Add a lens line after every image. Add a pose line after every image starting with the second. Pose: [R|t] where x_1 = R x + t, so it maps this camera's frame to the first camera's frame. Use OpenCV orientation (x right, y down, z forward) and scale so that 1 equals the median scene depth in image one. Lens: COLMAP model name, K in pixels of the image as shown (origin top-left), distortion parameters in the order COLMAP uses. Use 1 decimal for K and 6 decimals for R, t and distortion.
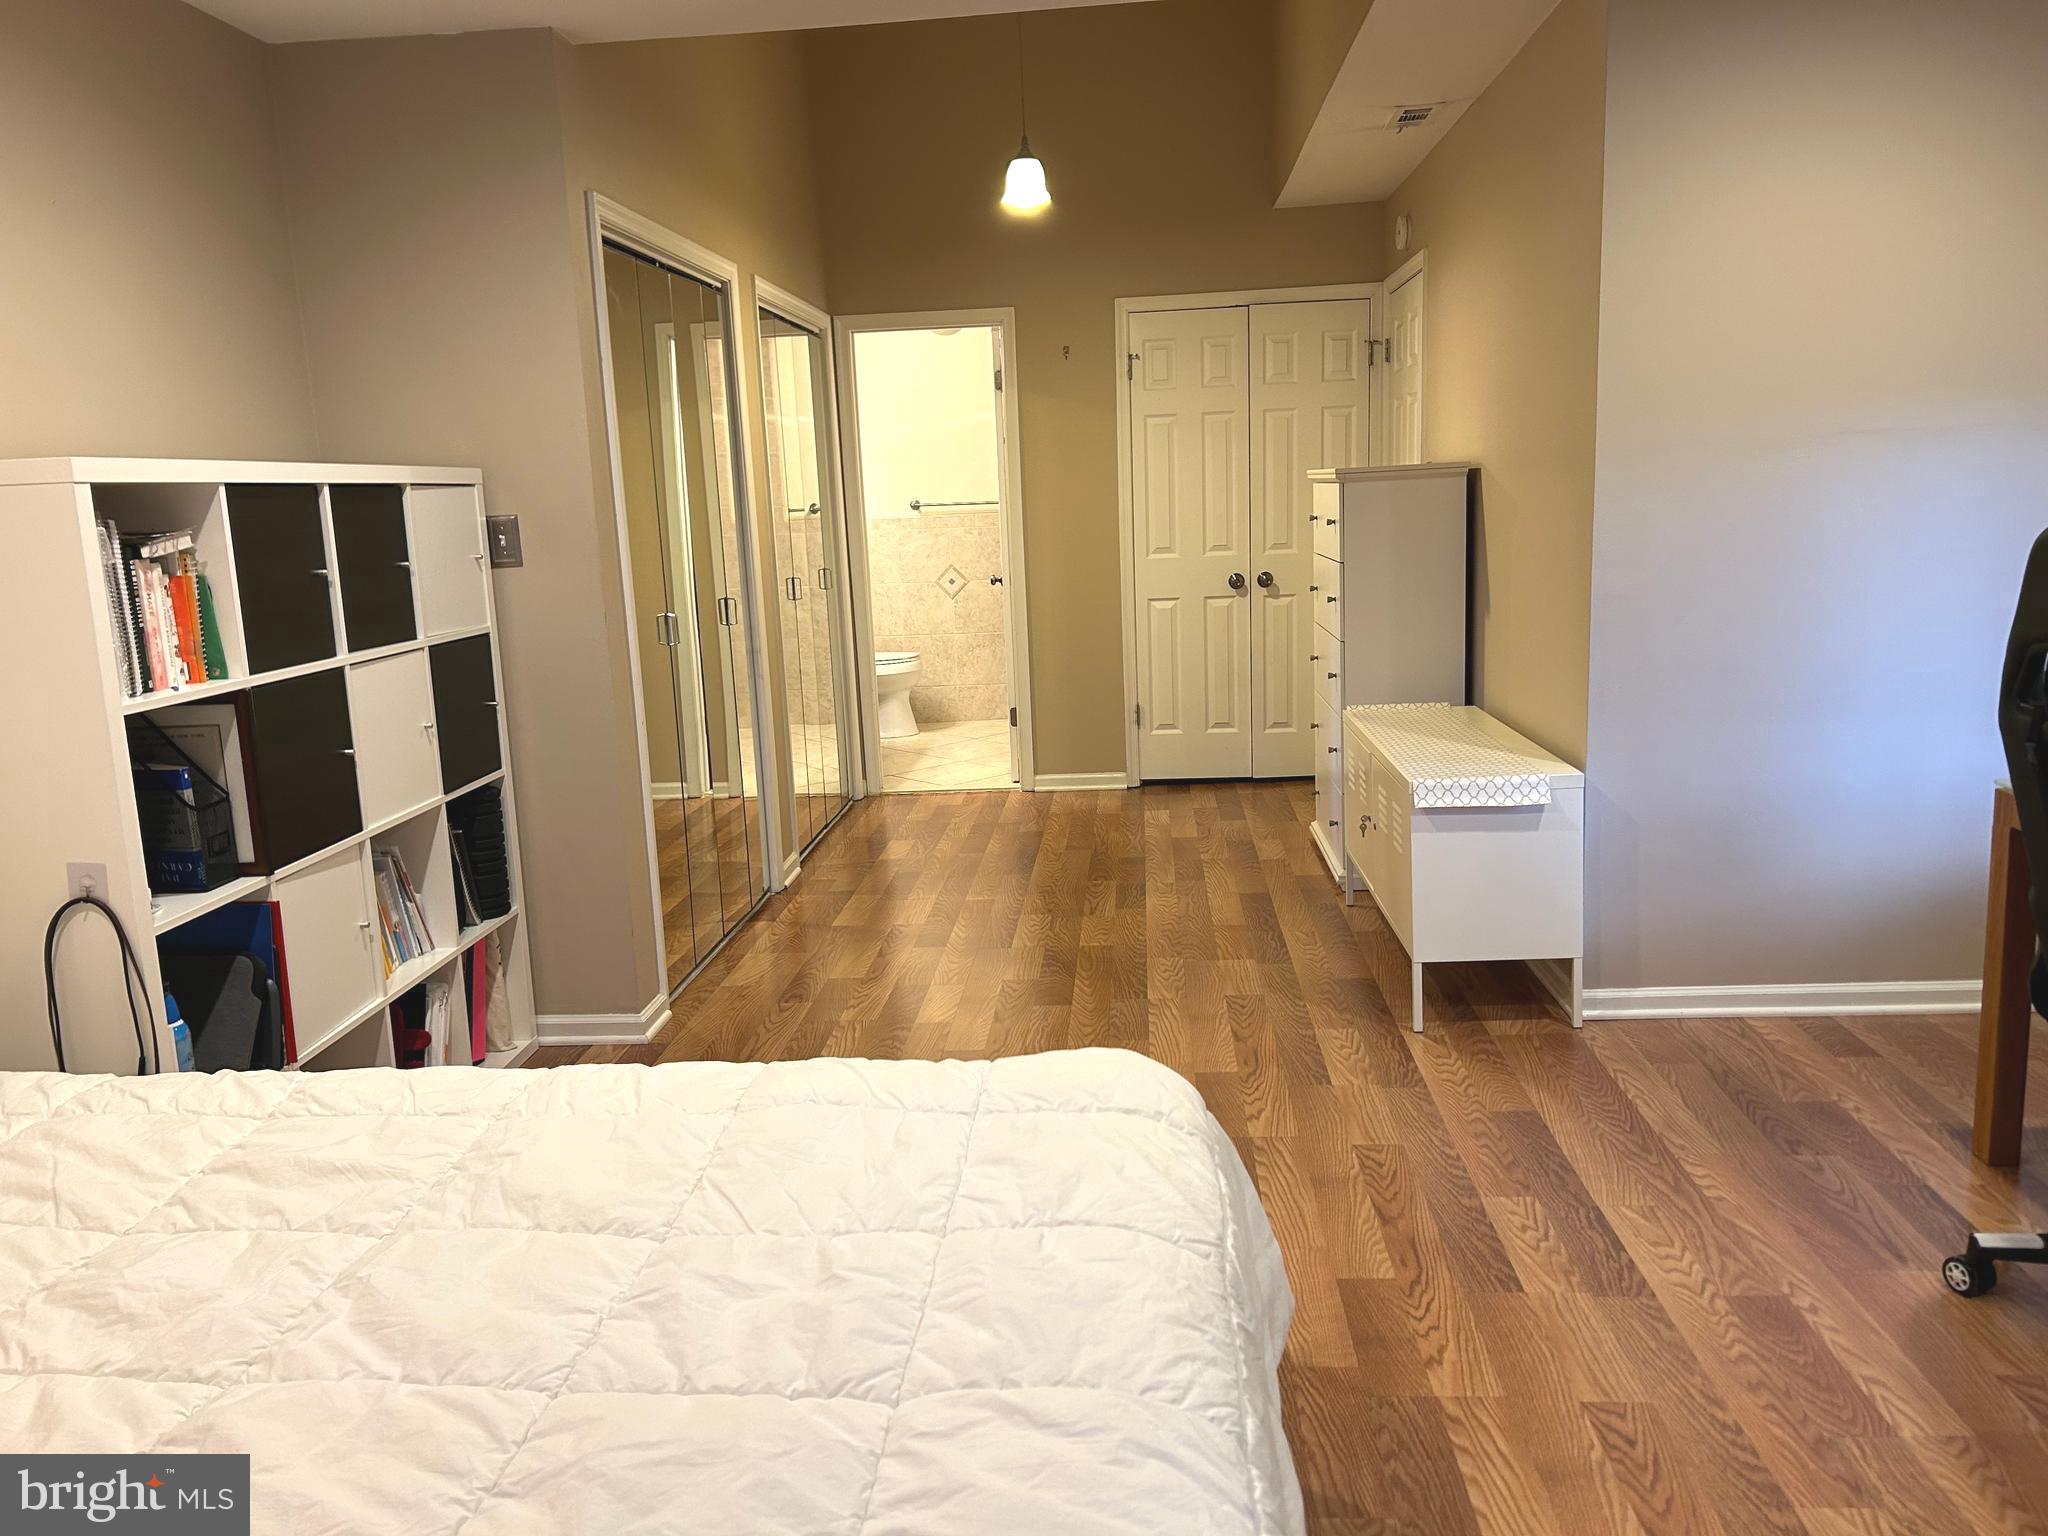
lens RADIAL K [[1541.8, 0, 1024.0], [0, 1541.8, 768.0], [0, 0, 1]] dist [0.064085, -0.071829]
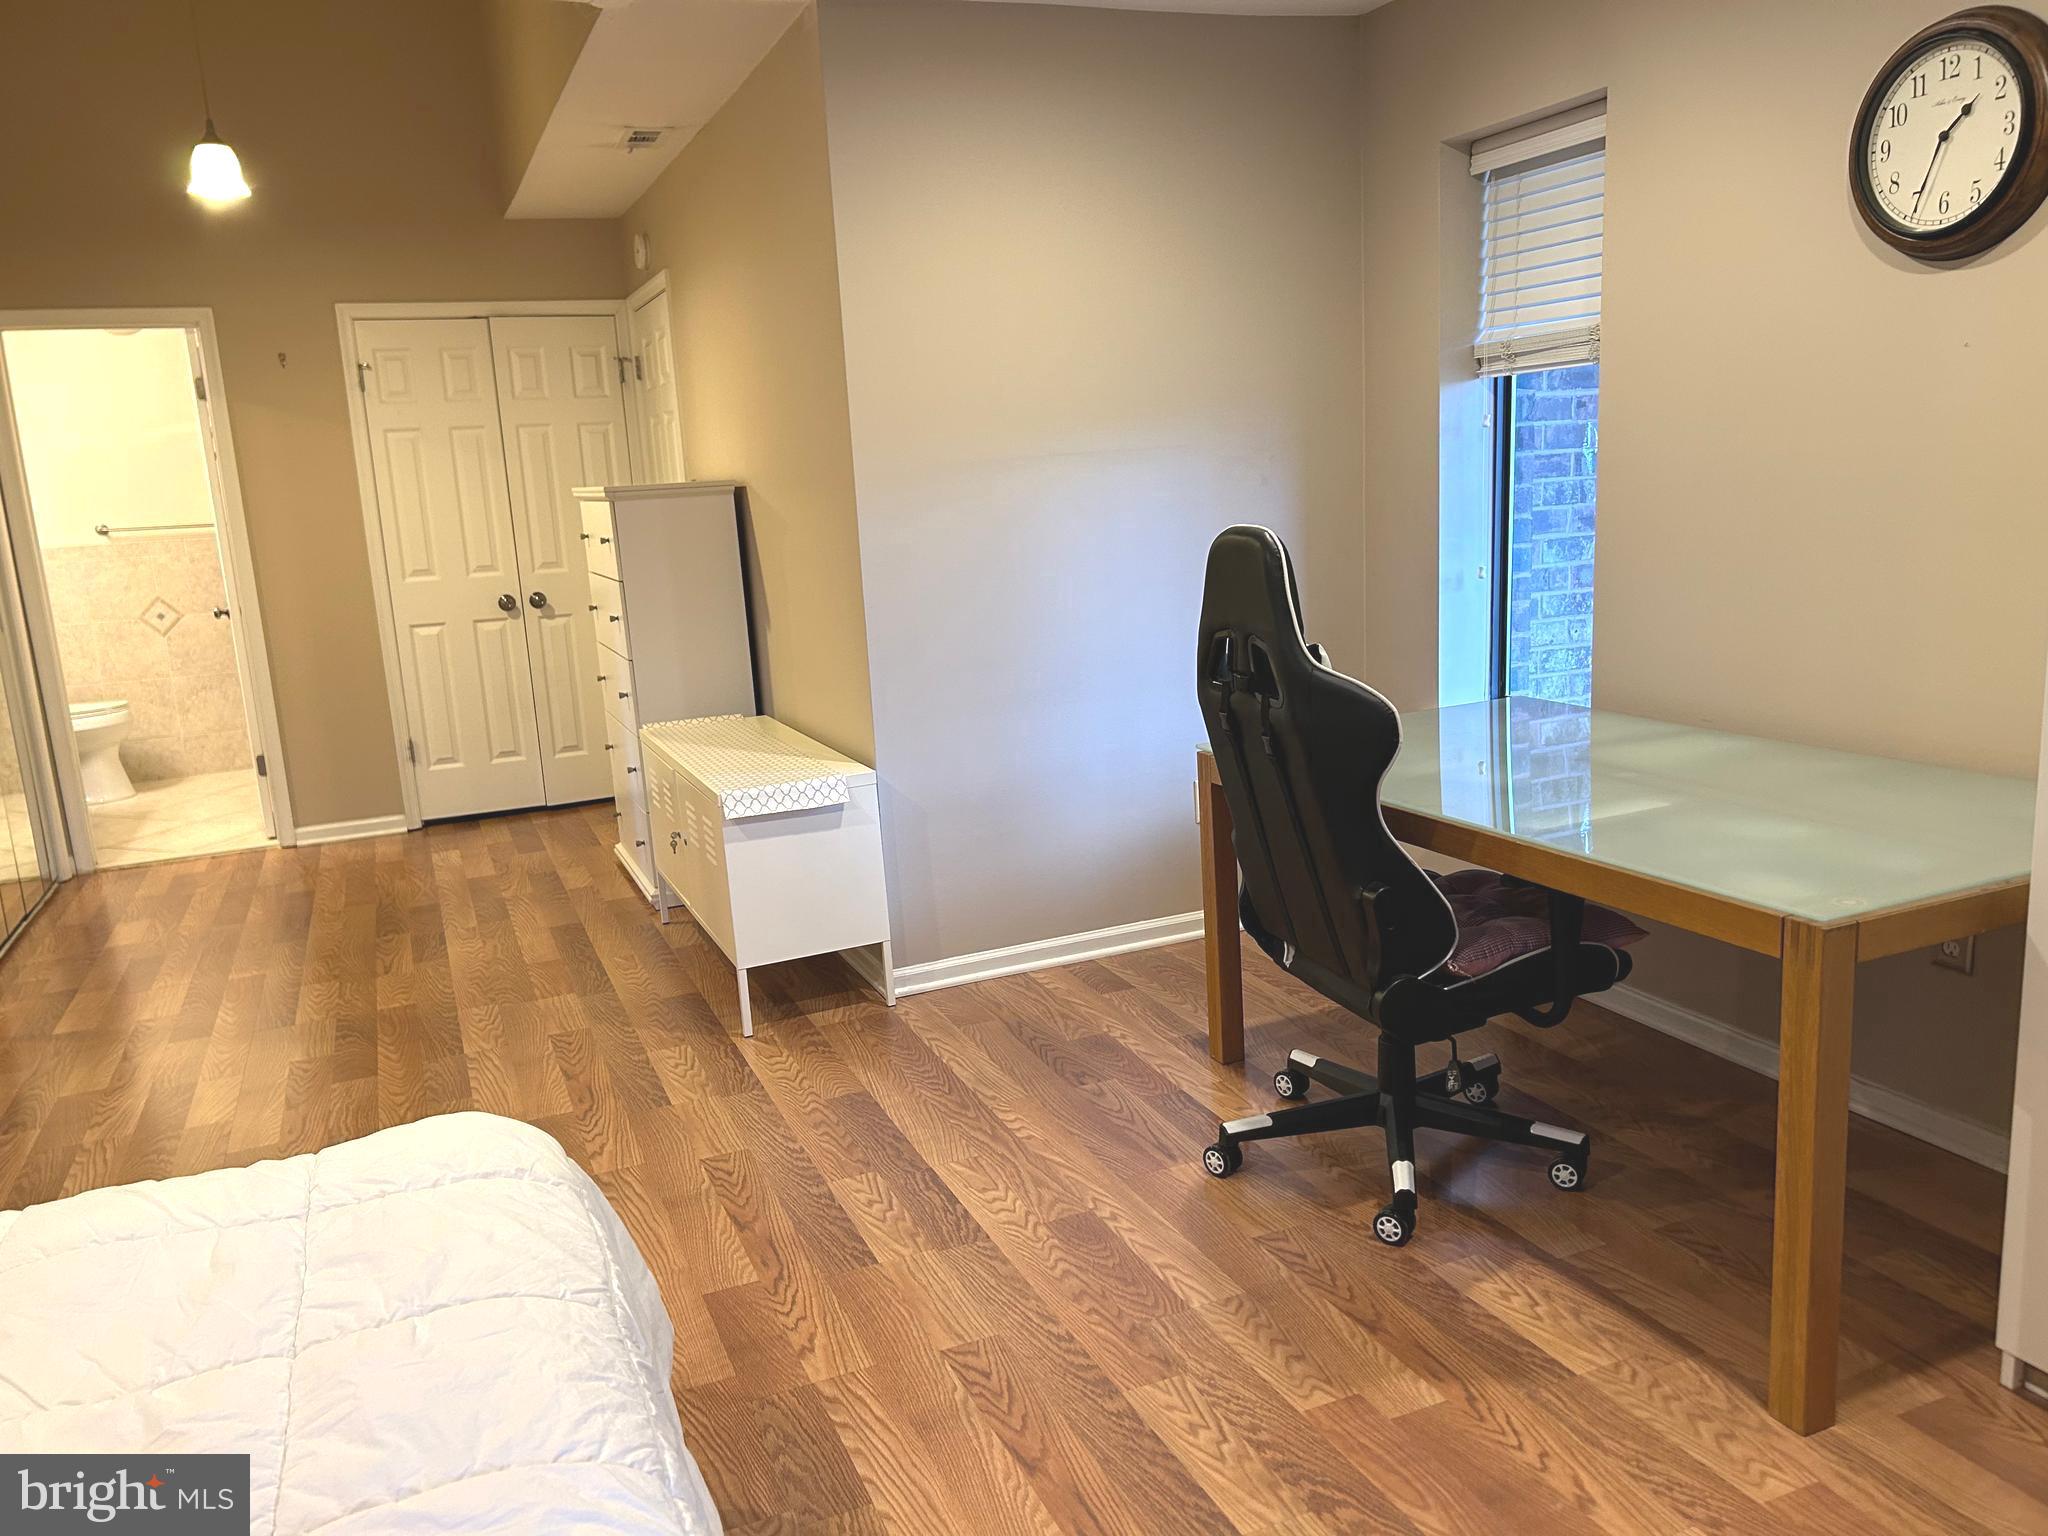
lens RADIAL K [[1541.8, 0, 1024.0], [0, 1541.8, 768.0], [0, 0, 1]] dist [0.064085, -0.071829]
pose [[0.893228, -0.094481, 0.439565, -0.018645], [0.098161, 0.995066, 0.014411, -0.003868], [-0.438758, 0.030275, 0.898095, -0.003521]]
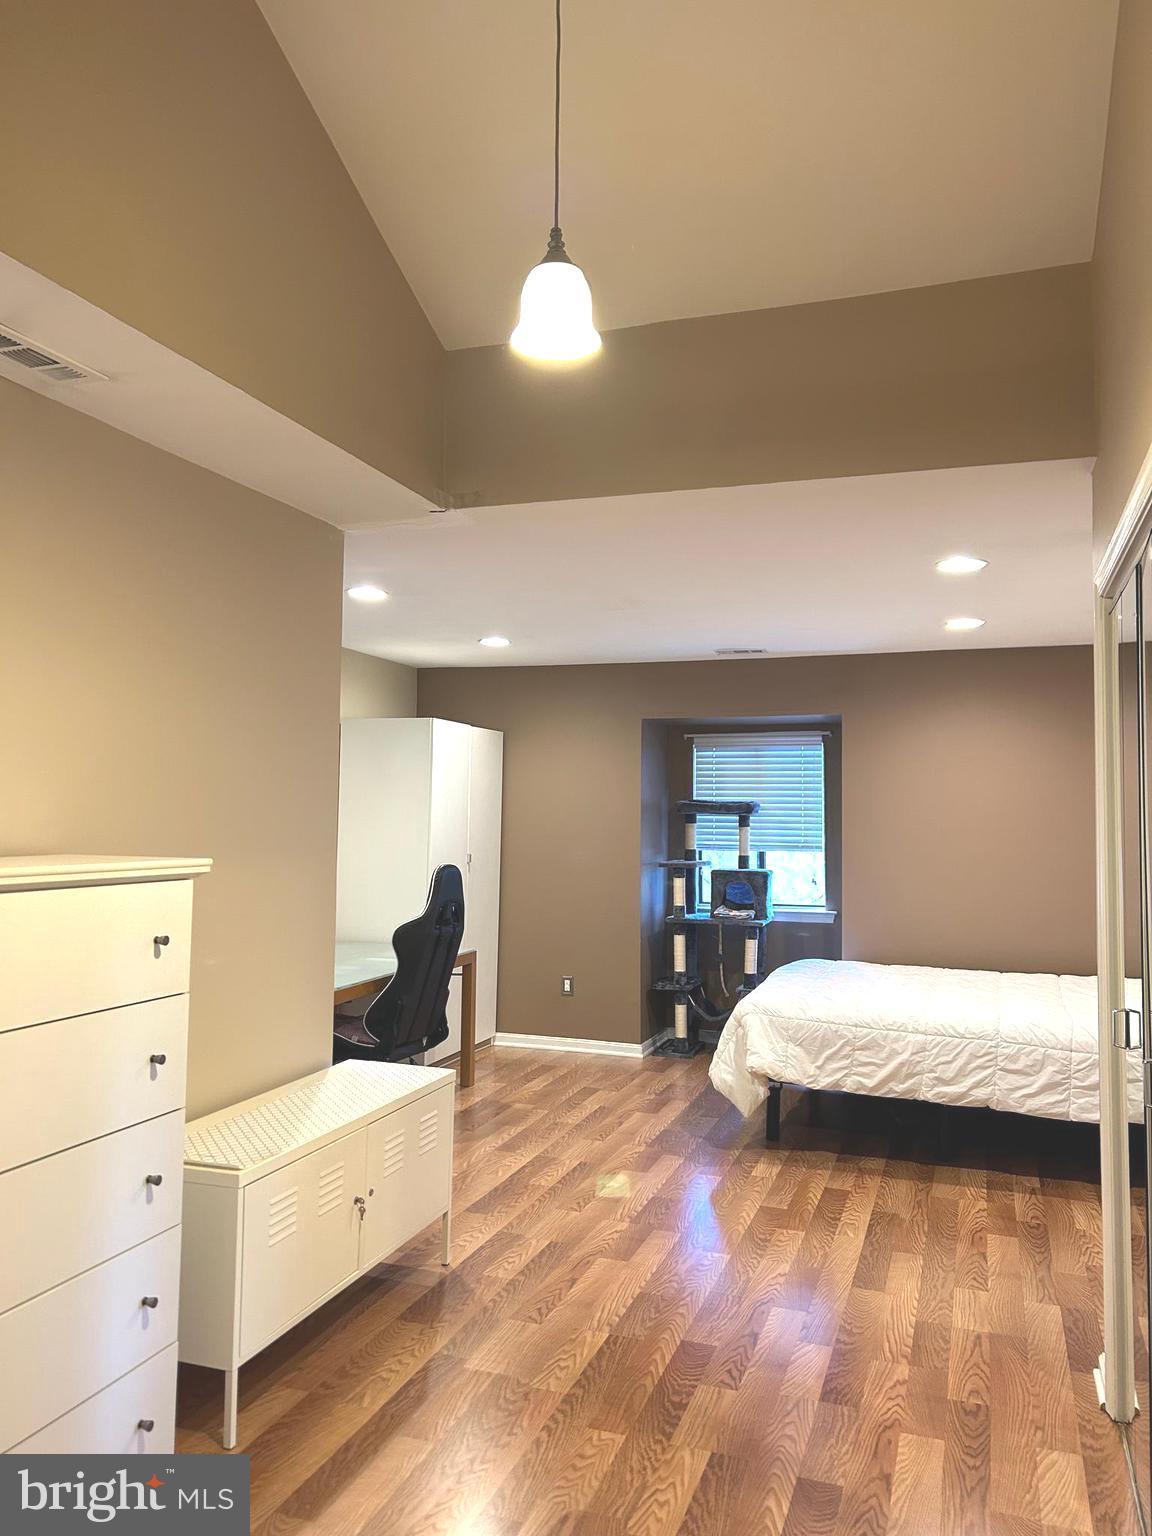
lens RADIAL K [[1156.4, 0, 576.0], [0, 1156.4, 768.0], [0, 0, 1]] dist [0.064085, -0.071829]
pose [[-0.964391, 0.042202, 0.261091, -0.159321], [0.076124, 0.989704, 0.121208, -0.431507], [-0.253288, 0.136767, -0.957674, 2.203241]]
